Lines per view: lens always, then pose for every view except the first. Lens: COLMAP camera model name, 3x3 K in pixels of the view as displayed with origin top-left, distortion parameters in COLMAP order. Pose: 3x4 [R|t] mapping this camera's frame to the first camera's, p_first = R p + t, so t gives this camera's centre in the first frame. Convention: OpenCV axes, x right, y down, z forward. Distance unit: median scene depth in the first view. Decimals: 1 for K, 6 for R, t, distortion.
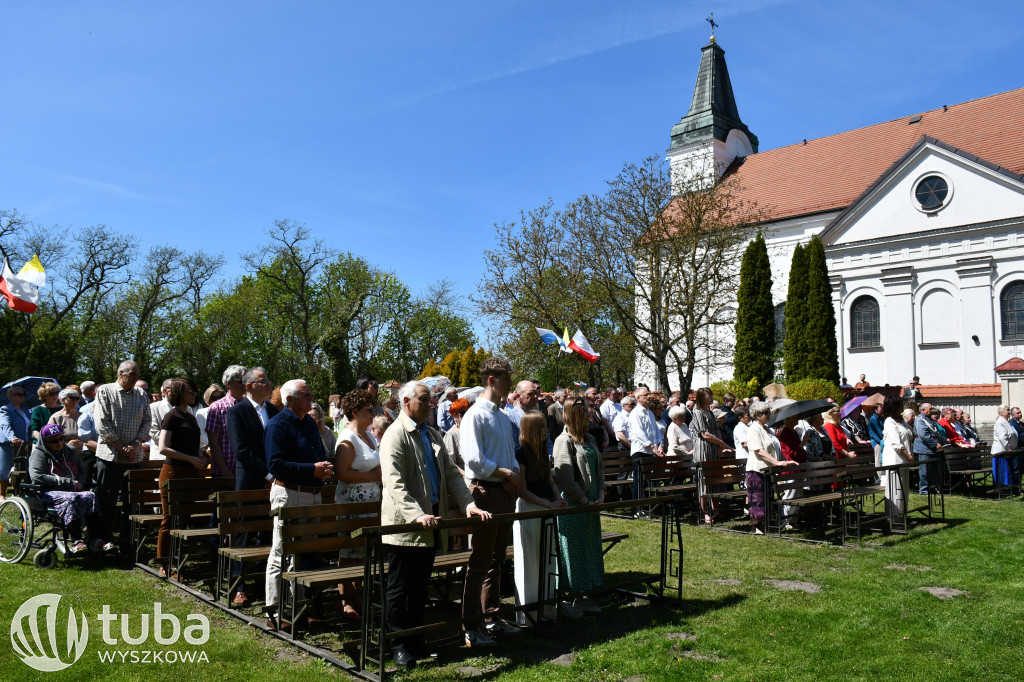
lens RADIAL K [[810.1, 0, 510.6], [0, 810.1, 325.3], [0, 0, 1]] dist [-0.076403, 0.003845]
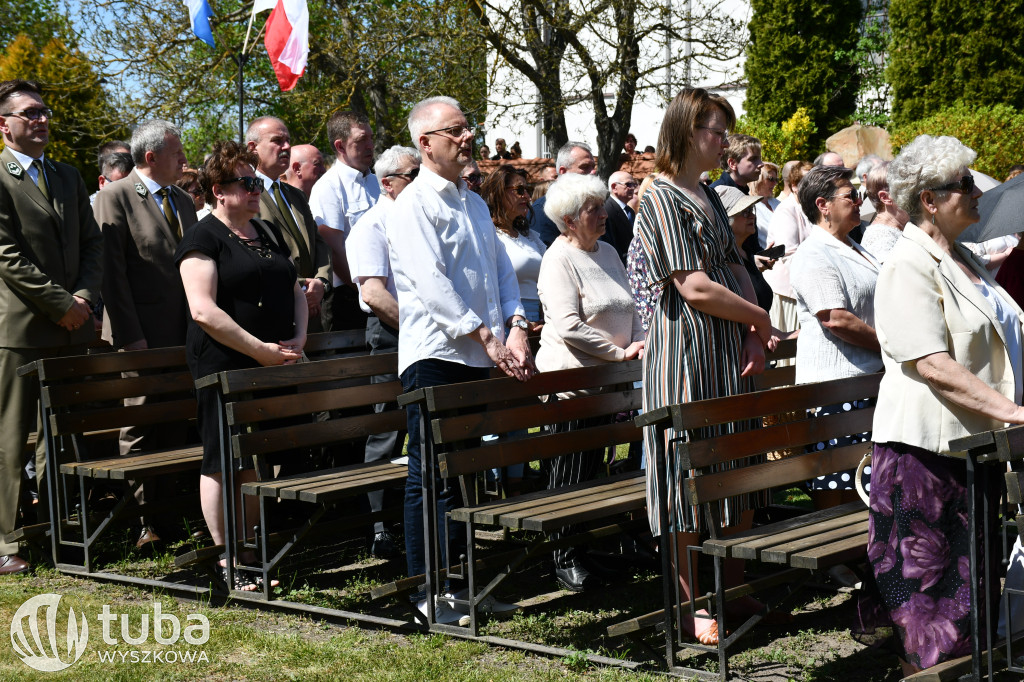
lens RADIAL K [[1303.9, 0, 498.5], [0, 1303.9, 342.3], [0, 0, 1]] dist [0.068951, 0.341462]
pose [[0.991826, -0.033516, 0.123118, 0.109766], [0.009079, 0.980979, 0.193903, 0.061139], [-0.127275, -0.191200, 0.973264, 0.504009]]
